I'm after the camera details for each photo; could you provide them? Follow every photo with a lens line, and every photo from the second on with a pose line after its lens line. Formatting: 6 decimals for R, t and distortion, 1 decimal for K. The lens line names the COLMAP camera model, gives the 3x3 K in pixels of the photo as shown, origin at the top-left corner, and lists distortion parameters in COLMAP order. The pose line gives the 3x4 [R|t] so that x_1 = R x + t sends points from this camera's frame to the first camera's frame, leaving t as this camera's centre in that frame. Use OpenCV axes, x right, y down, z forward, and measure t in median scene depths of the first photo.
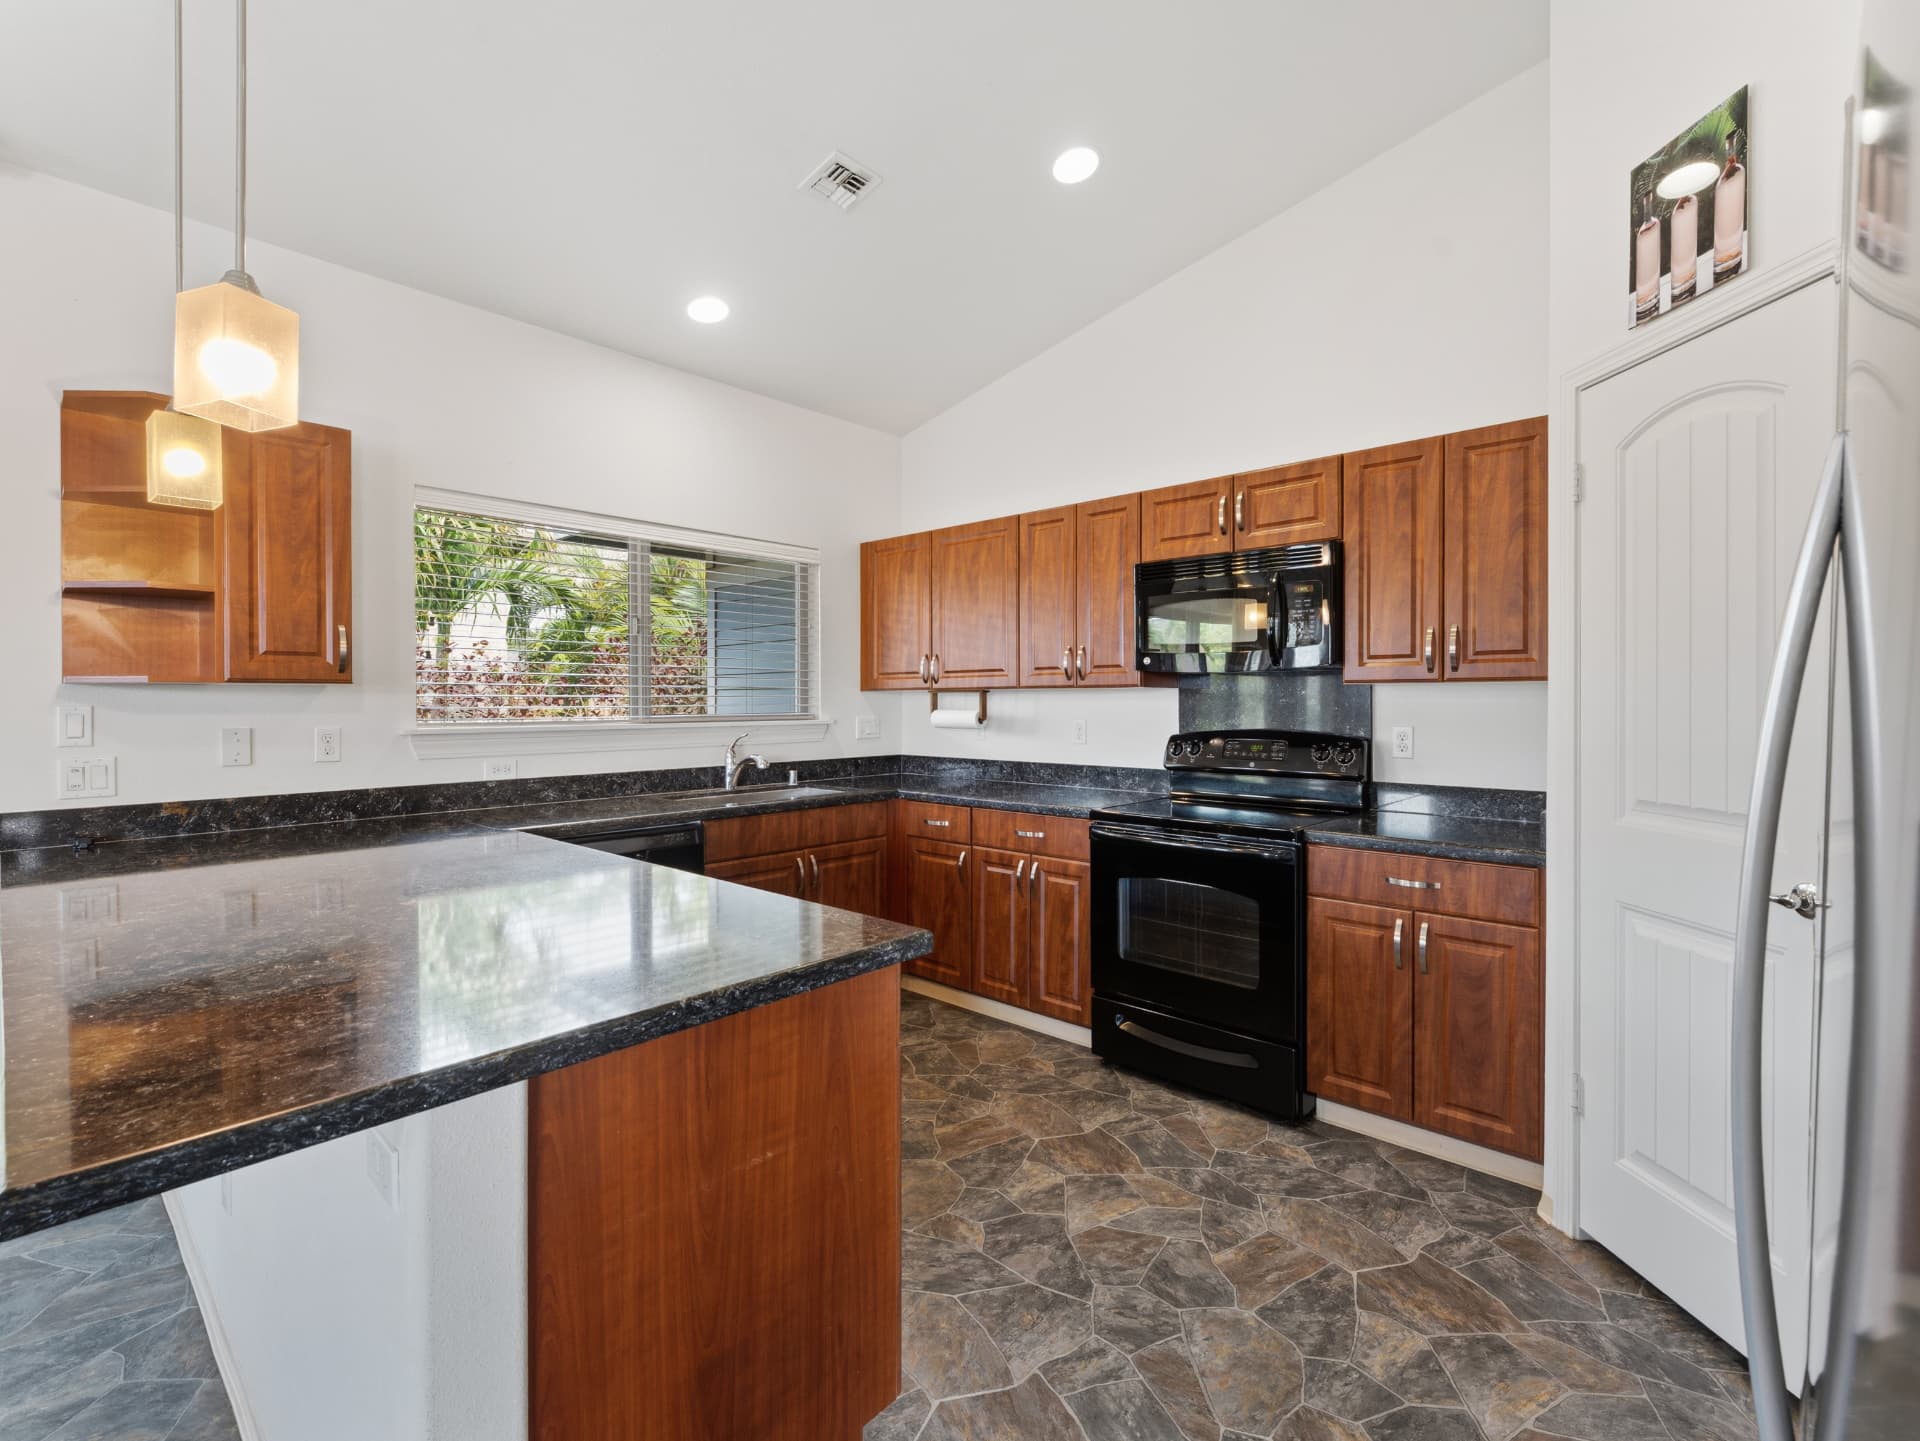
lens RADIAL K [[865.4, 0, 977.9], [0, 865.4, 709.8], [0, 0, 1]] dist [0.002932, 0.000230]
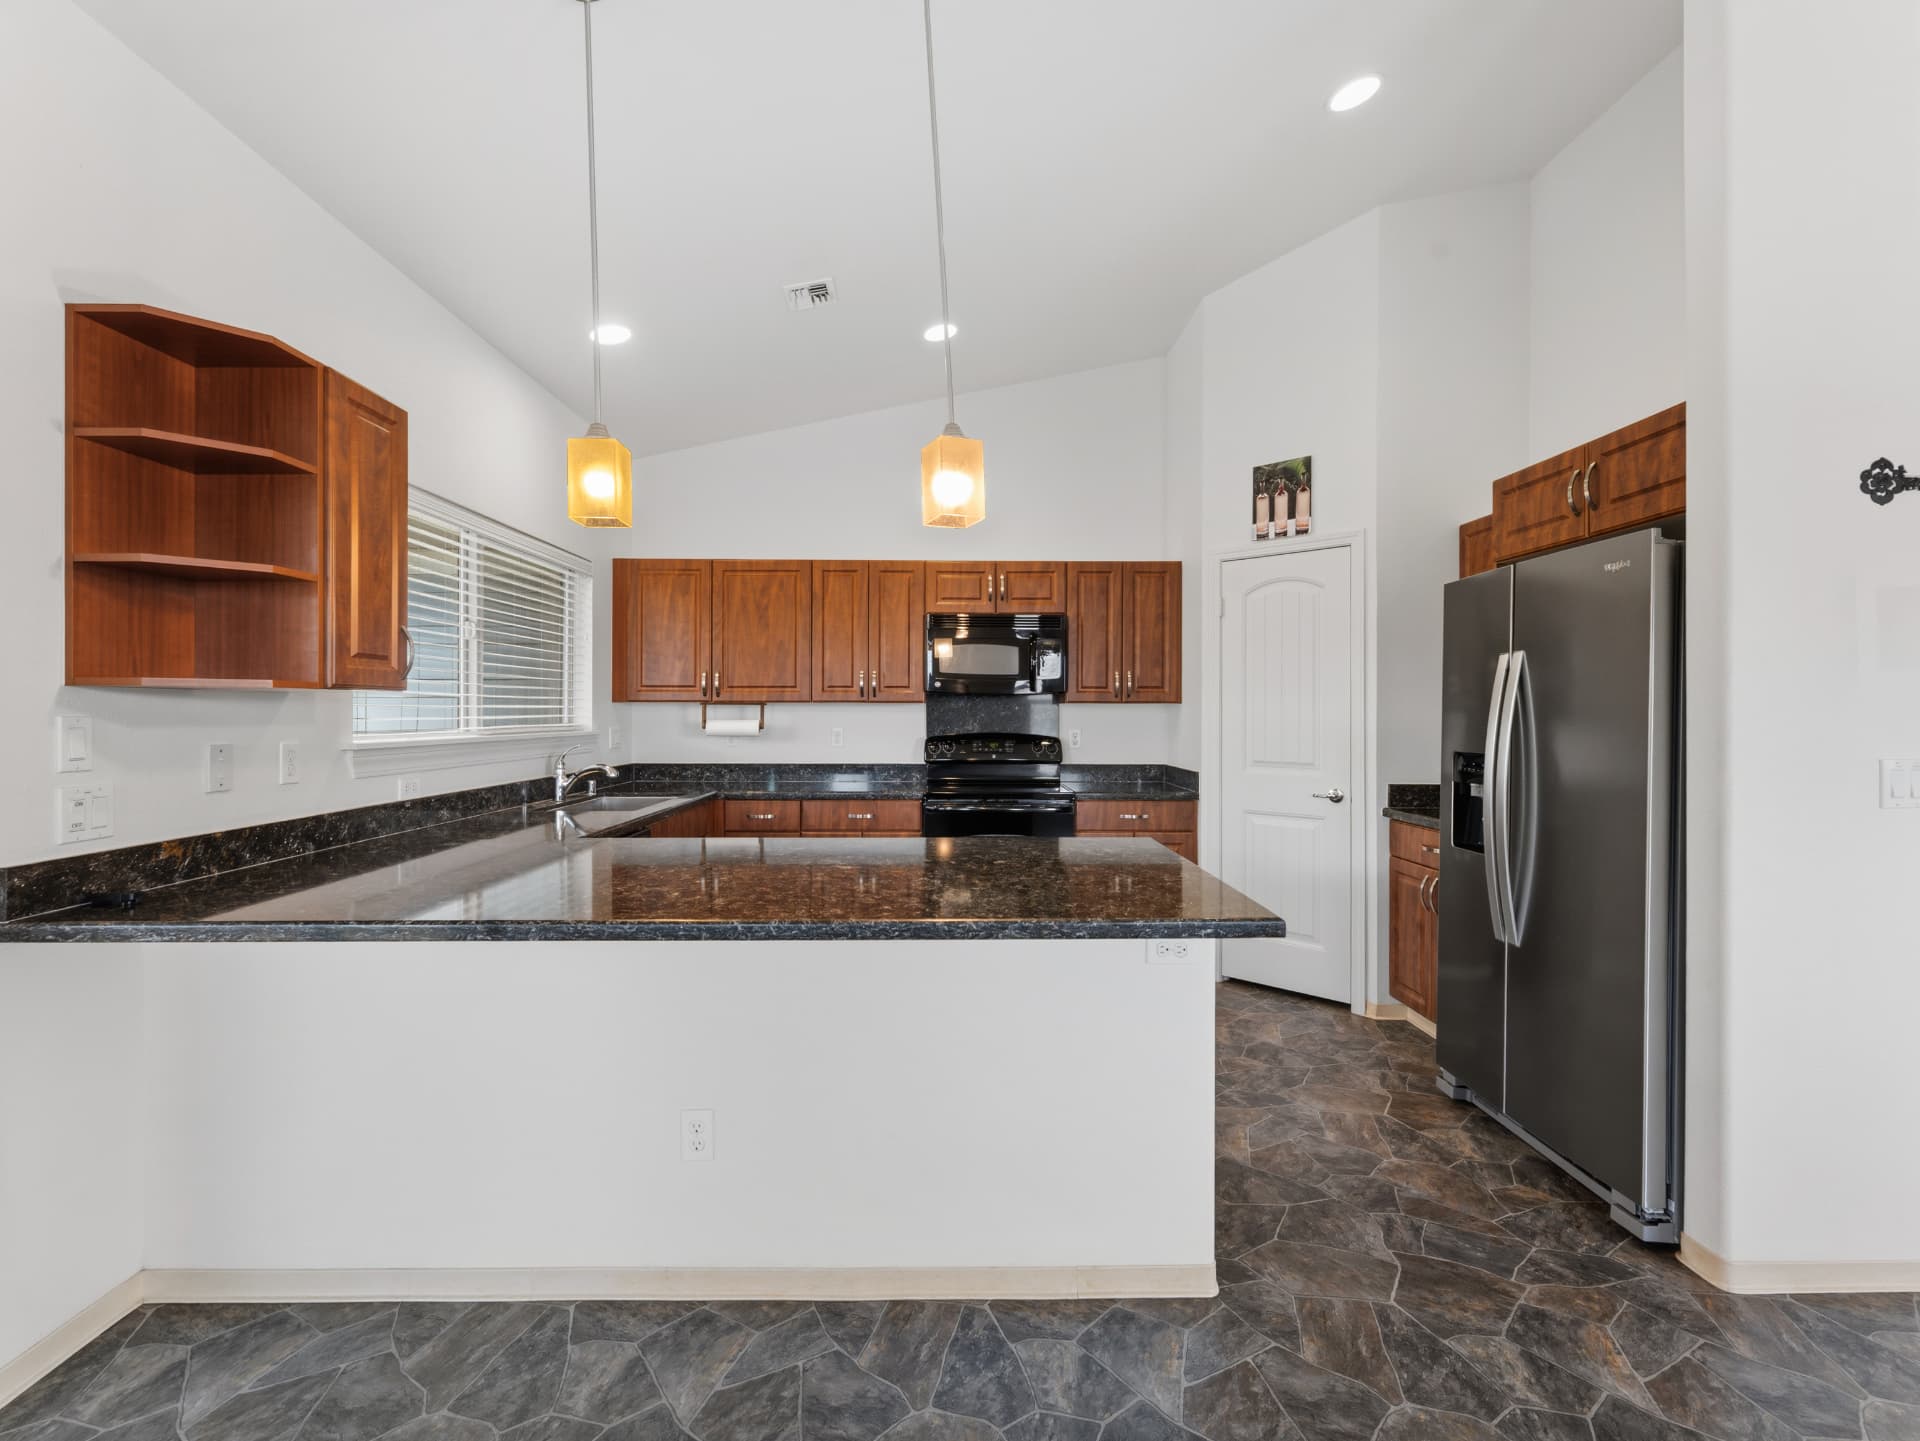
lens RADIAL K [[851.9, 0, 963.1], [0, 851.9, 716.5], [0, 0, 1]] dist [0.026253, 0.000530]
pose [[0.733583, 0.000984, 0.679600, -0.706853], [0.002367, 0.999989, -0.004002, 0.000729], [-0.679596, 0.004544, 0.733572, -0.034613]]
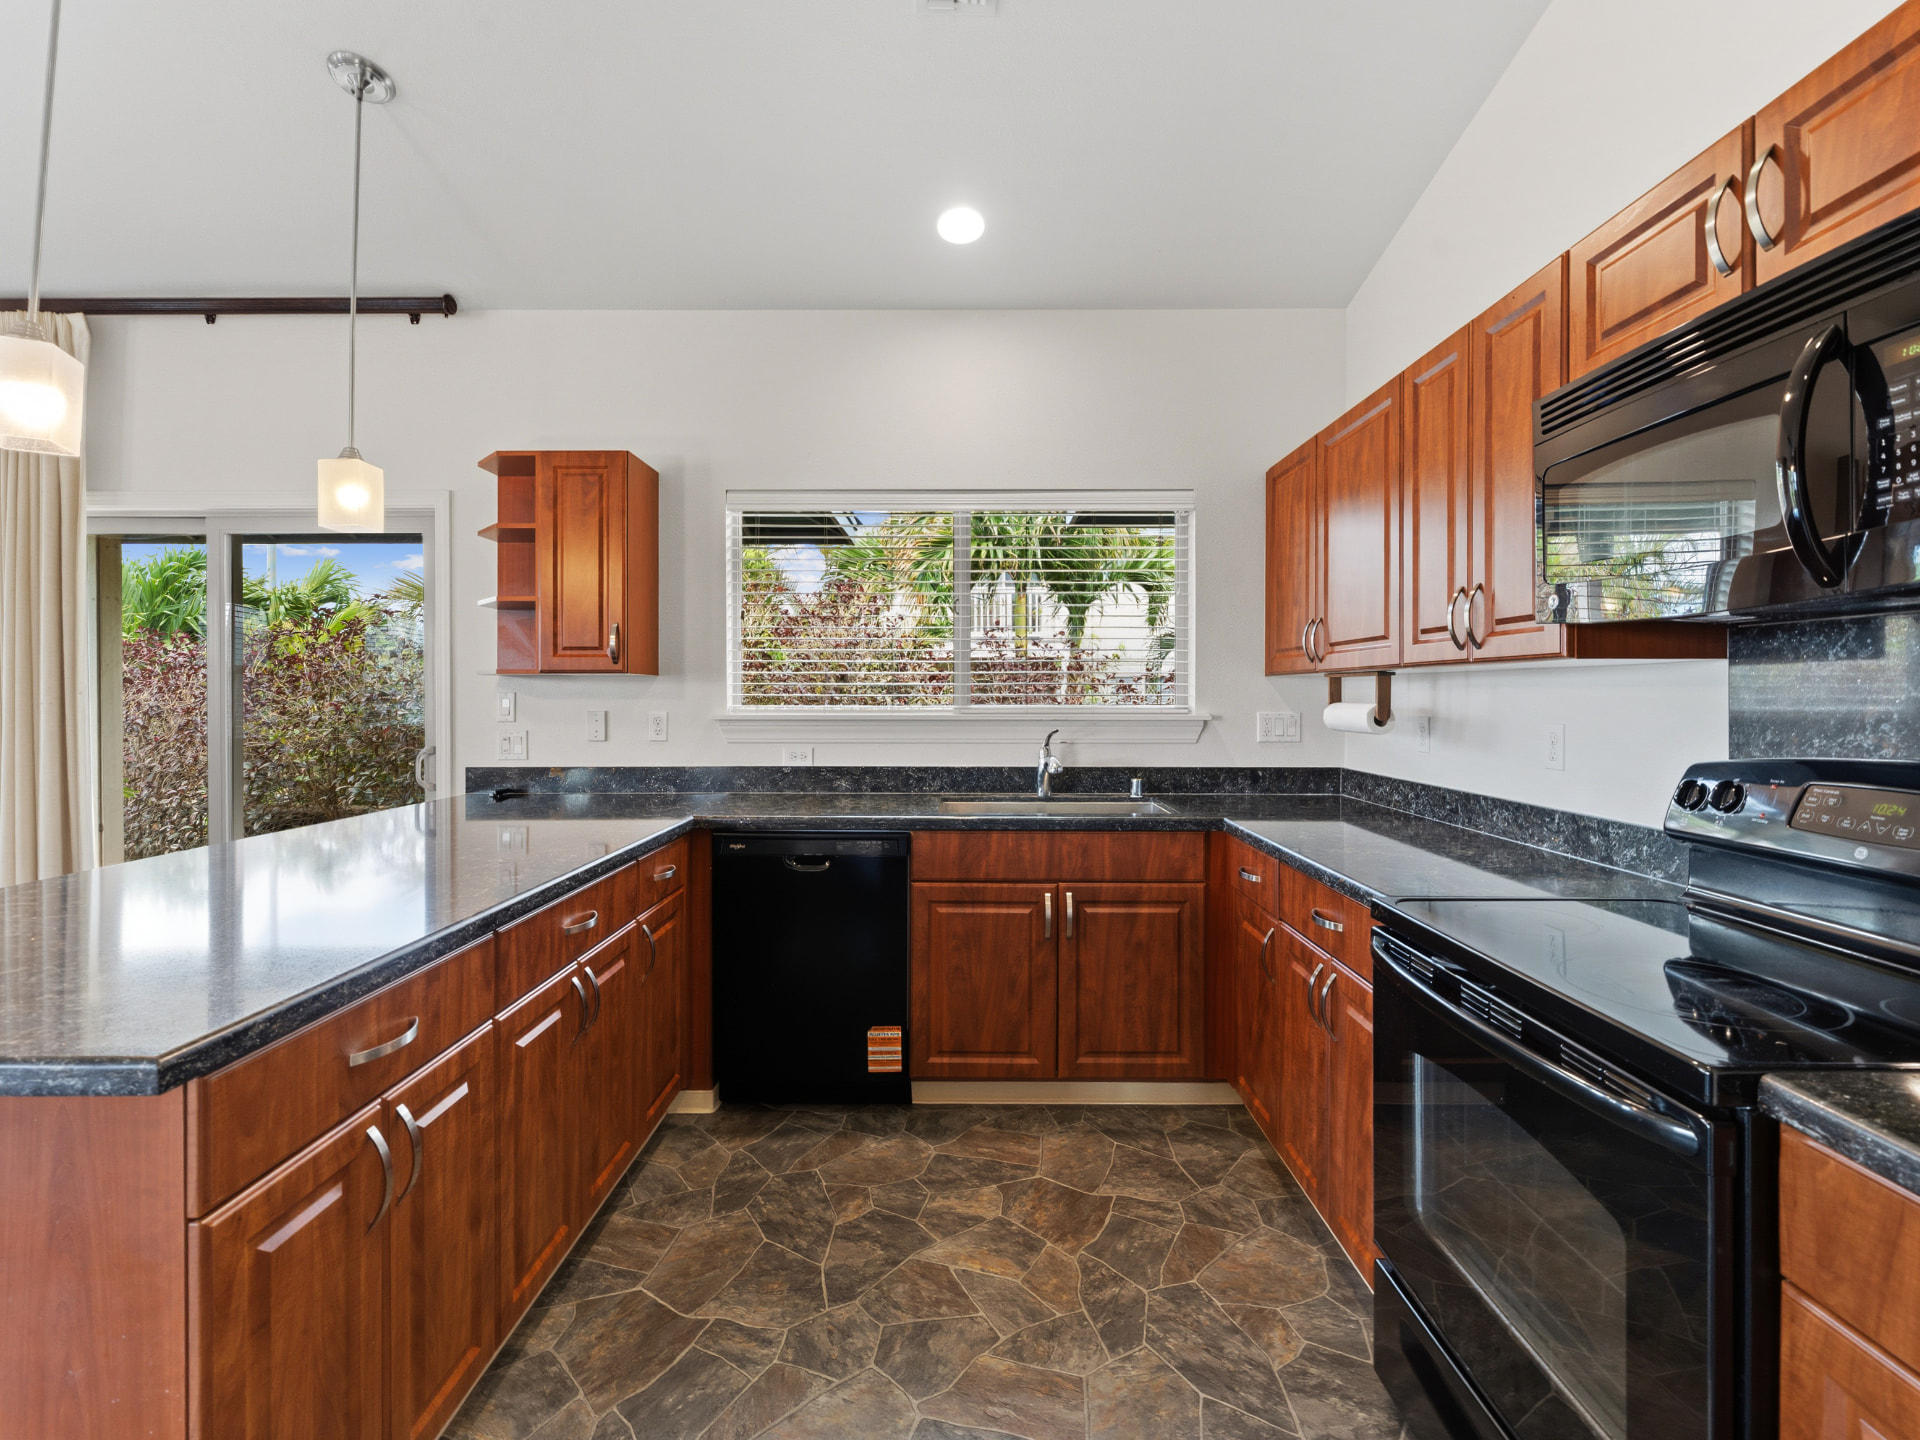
lens RADIAL K [[889.6, 0, 962.1], [0, 889.6, 691.6], [0, 0, 1]] dist [0.000664, 0.000988]
pose [[0.664891, 0.002730, -0.746935, 0.343812], [-0.008751, 0.999953, -0.004135, -0.003998], [0.746889, 0.009285, 0.664884, 0.431560]]
